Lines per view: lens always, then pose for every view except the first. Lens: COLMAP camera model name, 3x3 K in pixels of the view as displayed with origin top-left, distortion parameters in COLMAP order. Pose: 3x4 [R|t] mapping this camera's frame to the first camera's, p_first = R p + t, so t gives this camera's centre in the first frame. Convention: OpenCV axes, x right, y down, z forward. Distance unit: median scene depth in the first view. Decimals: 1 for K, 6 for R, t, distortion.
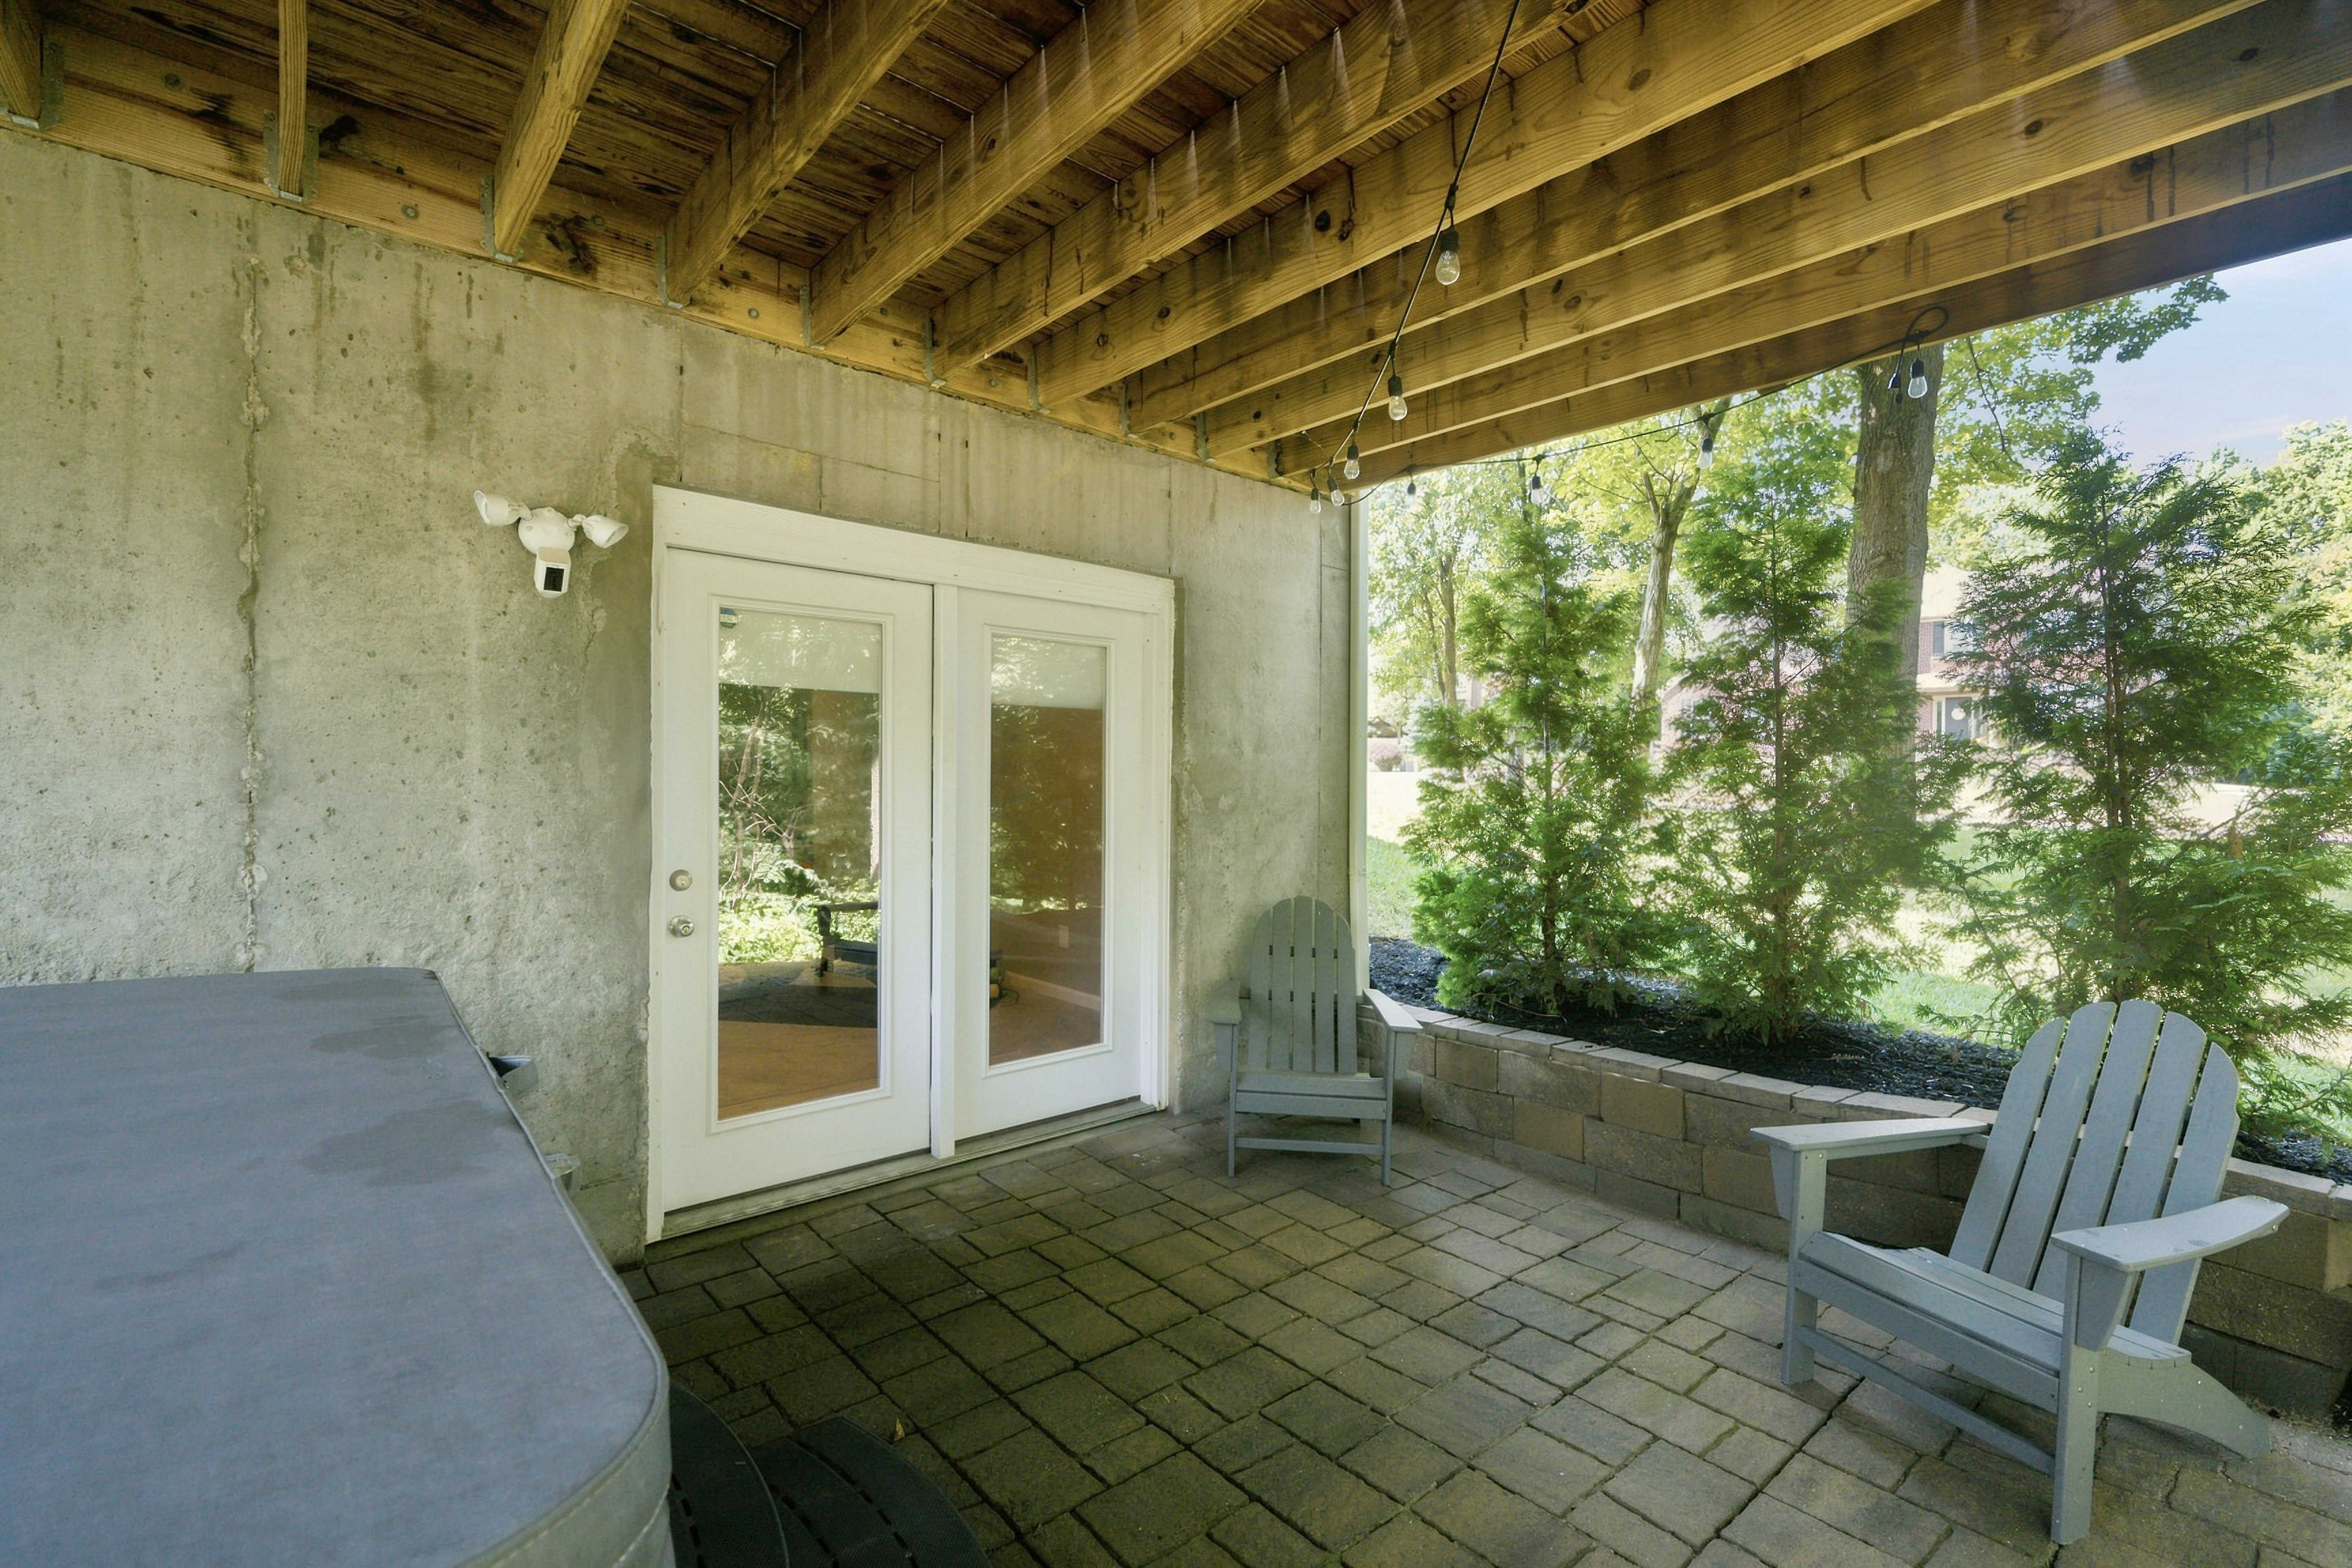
lens RADIAL K [[1036.4, 0, 1178.7], [0, 1036.4, 782.4], [0, 0, 1]] dist [-0.000248, 0.000045]
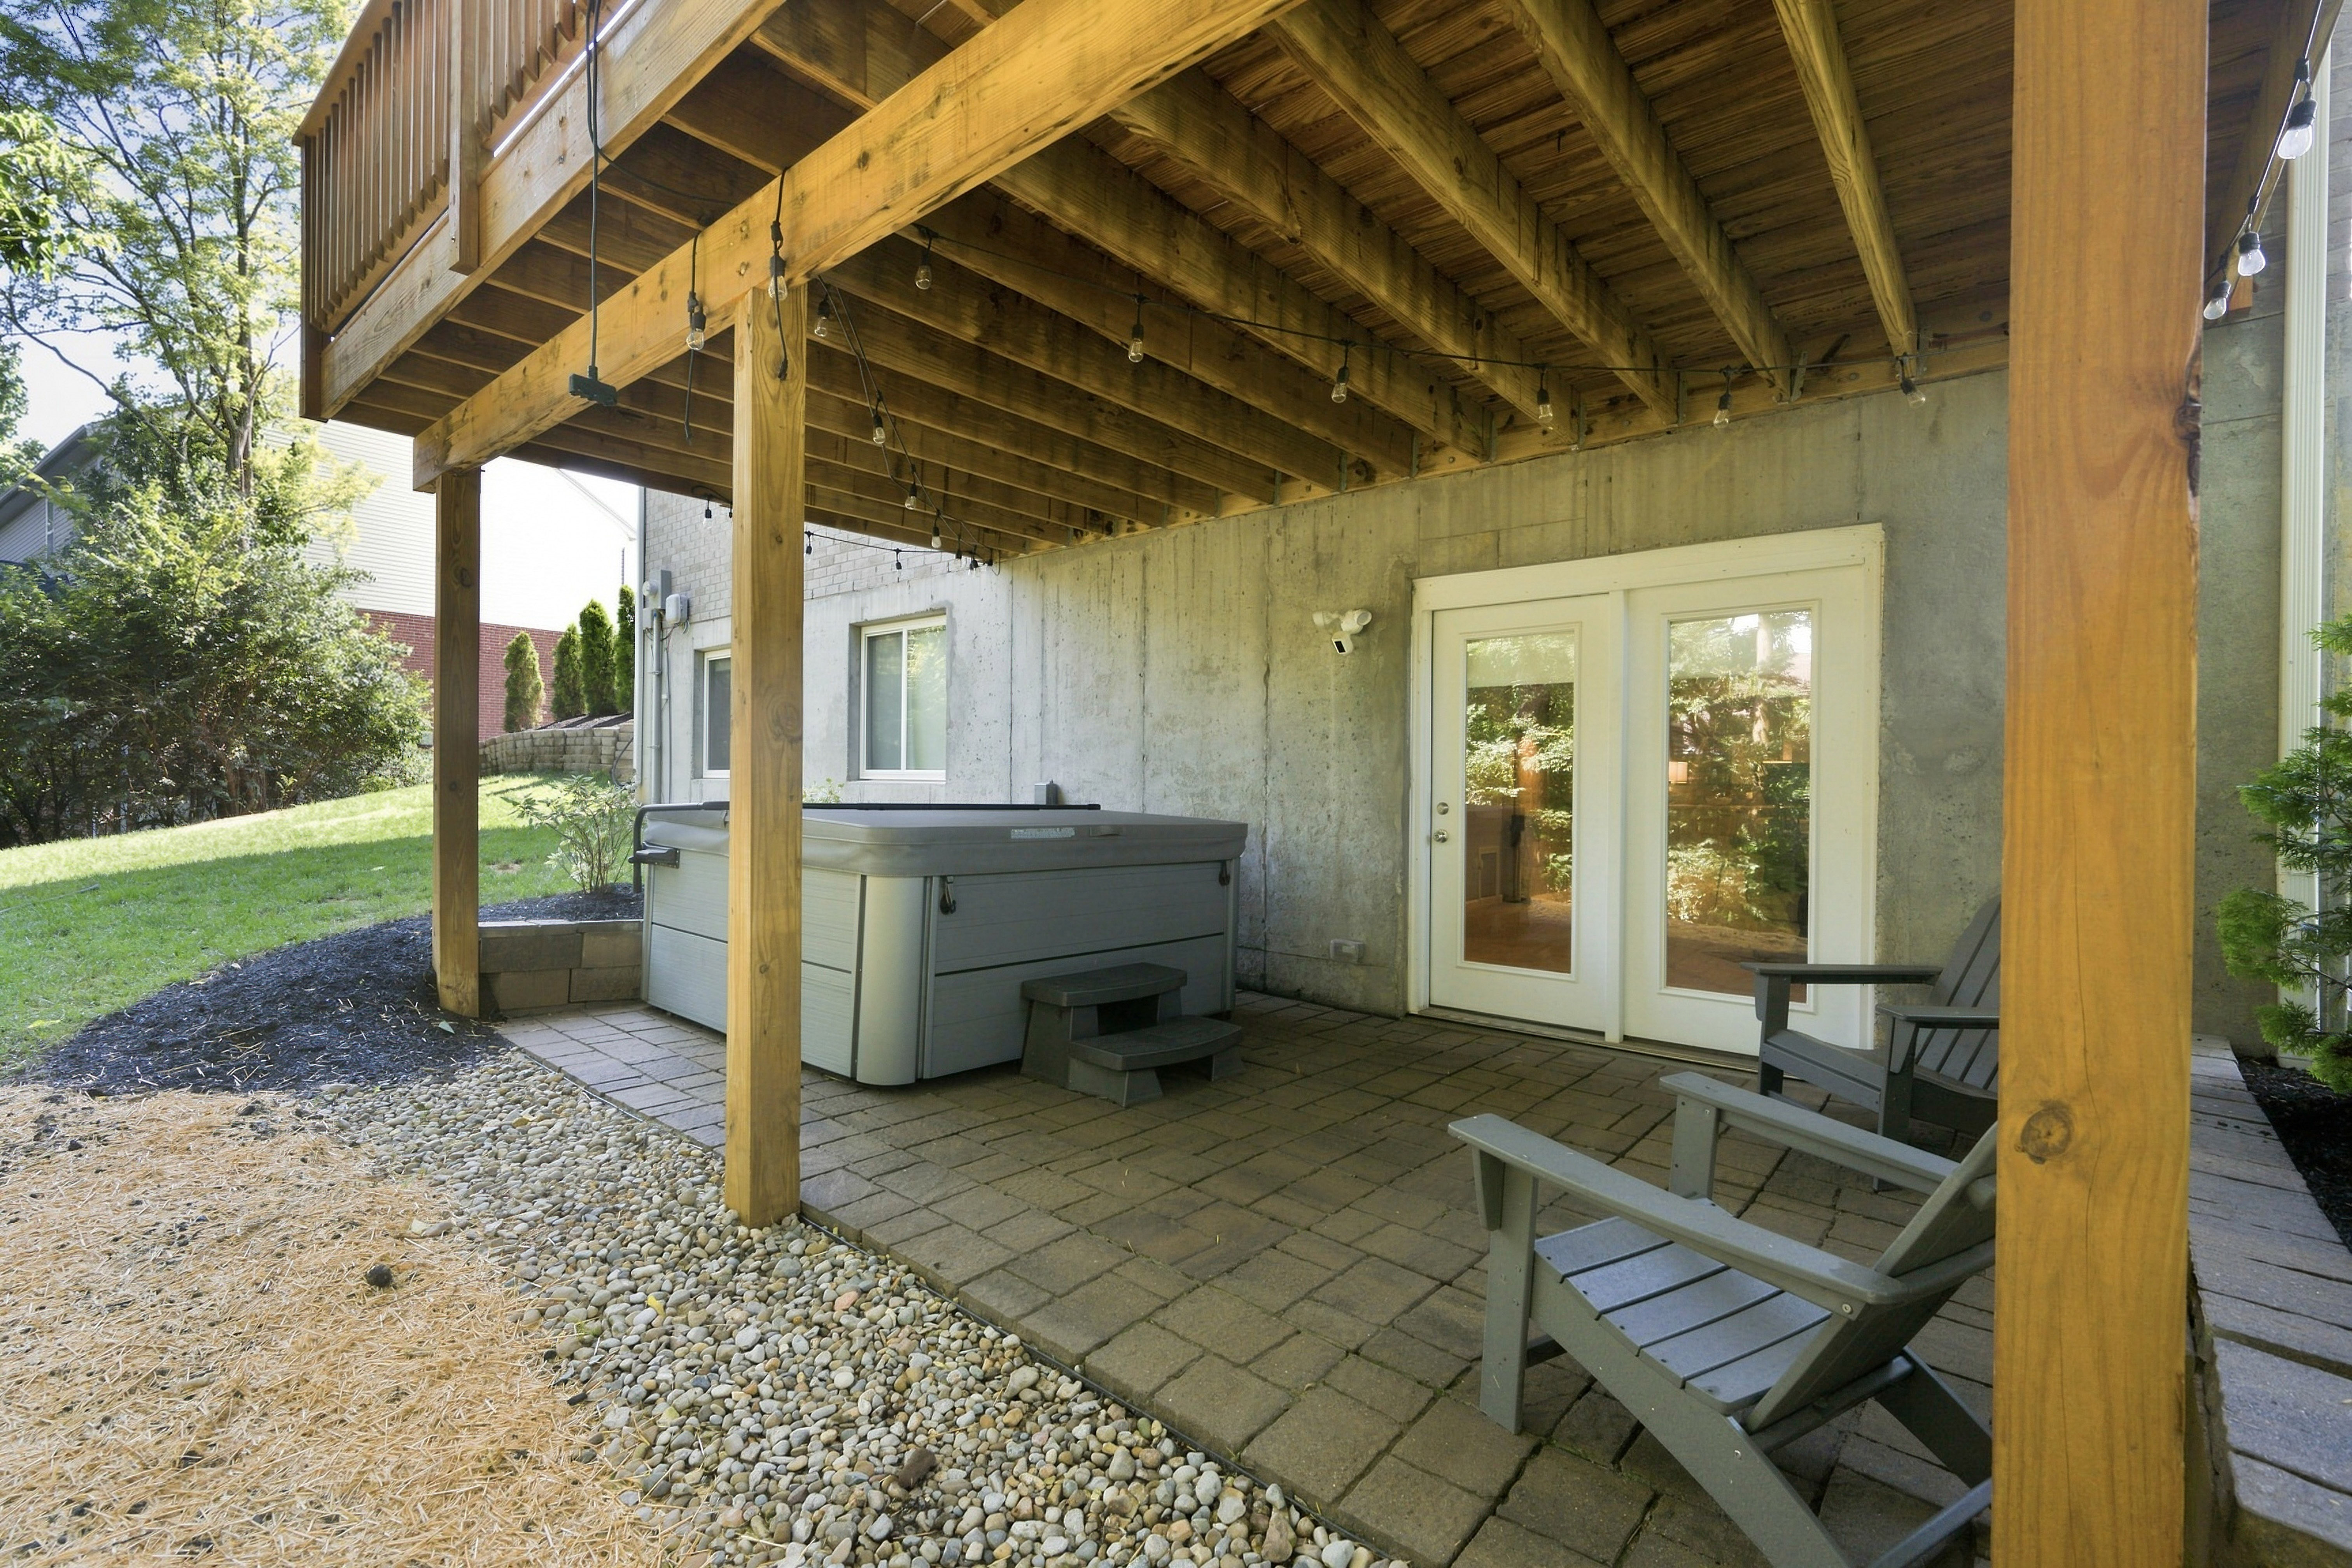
lens RADIAL K [[1036.4, 0, 1176.8], [0, 1036.4, 786.5], [0, 0, 1]] dist [-0.000248, 0.000045]
pose [[0.154089, -0.005168, -0.988043, 1.097920], [-0.017887, 0.999808, -0.008019, 0.080098], [0.987895, 0.018908, 0.153967, 0.320854]]
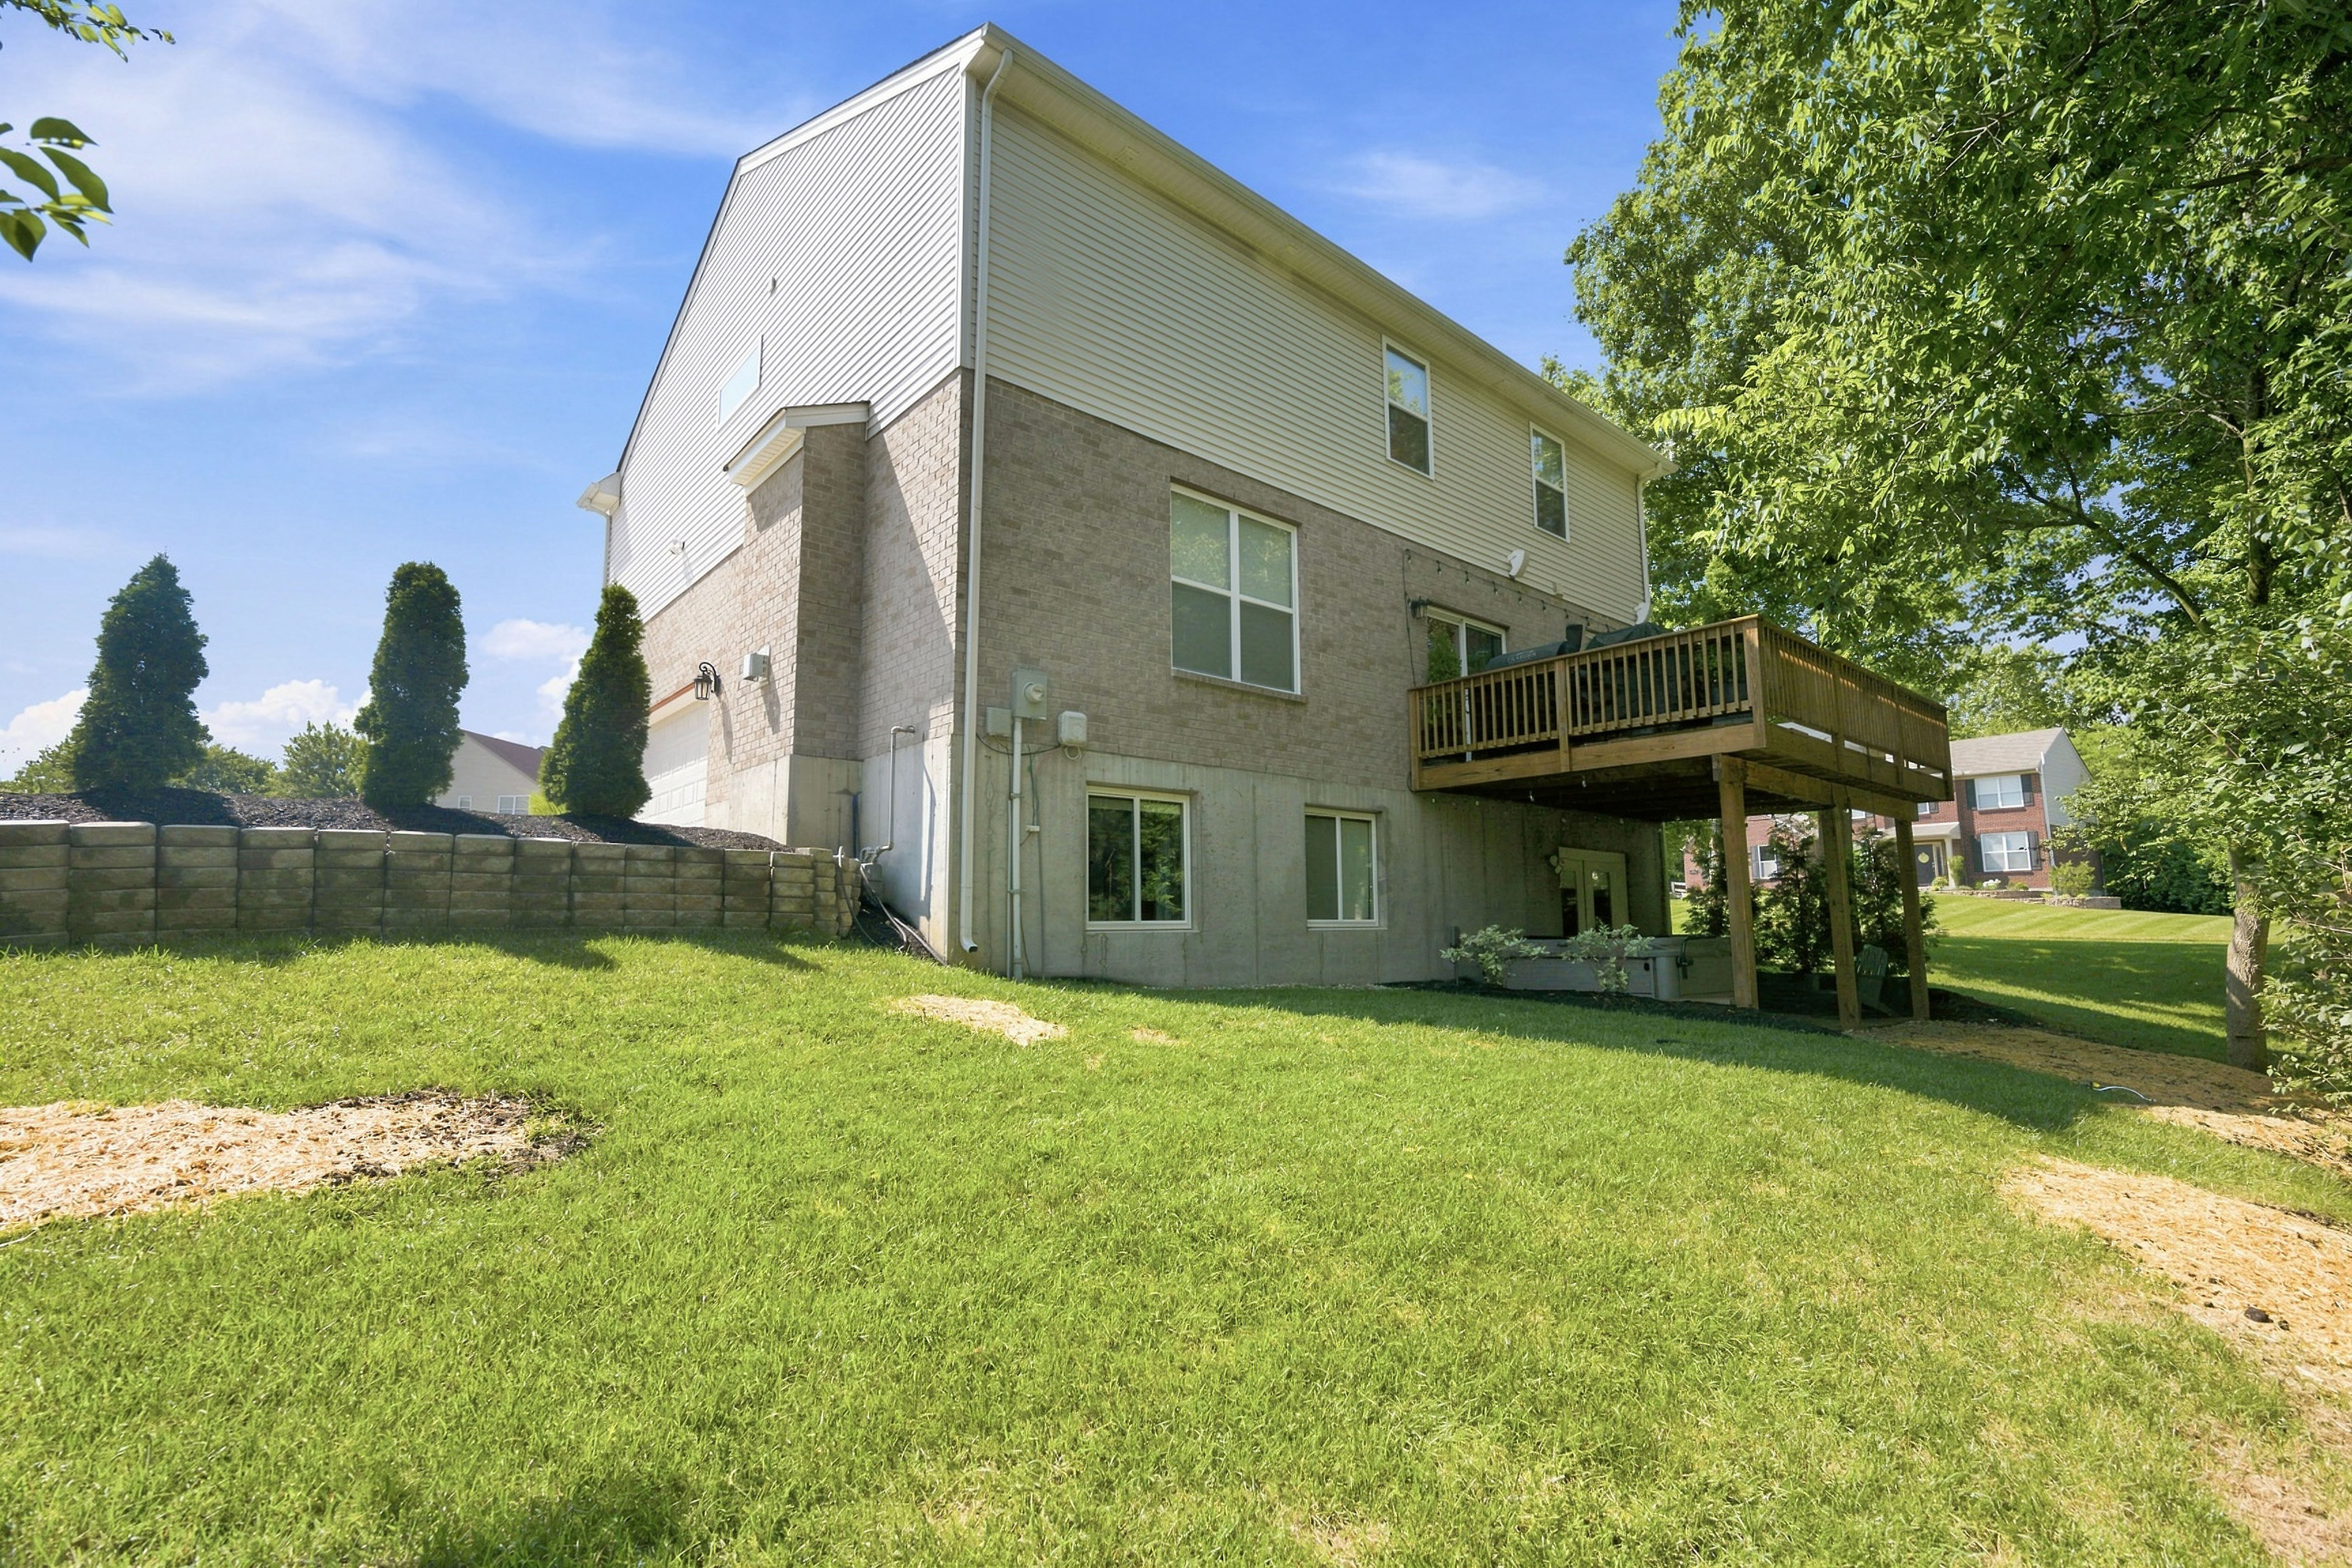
lens RADIAL K [[1036.4, 0, 1176.3], [0, 1036.4, 771.3], [0, 0, 1]] dist [-0.000248, 0.000045]
pose [[0.999551, -0.026256, -0.014459, -2.034497], [0.024584, 0.994095, -0.105688, -0.193650], [0.017149, 0.105285, 0.994294, -3.563245]]
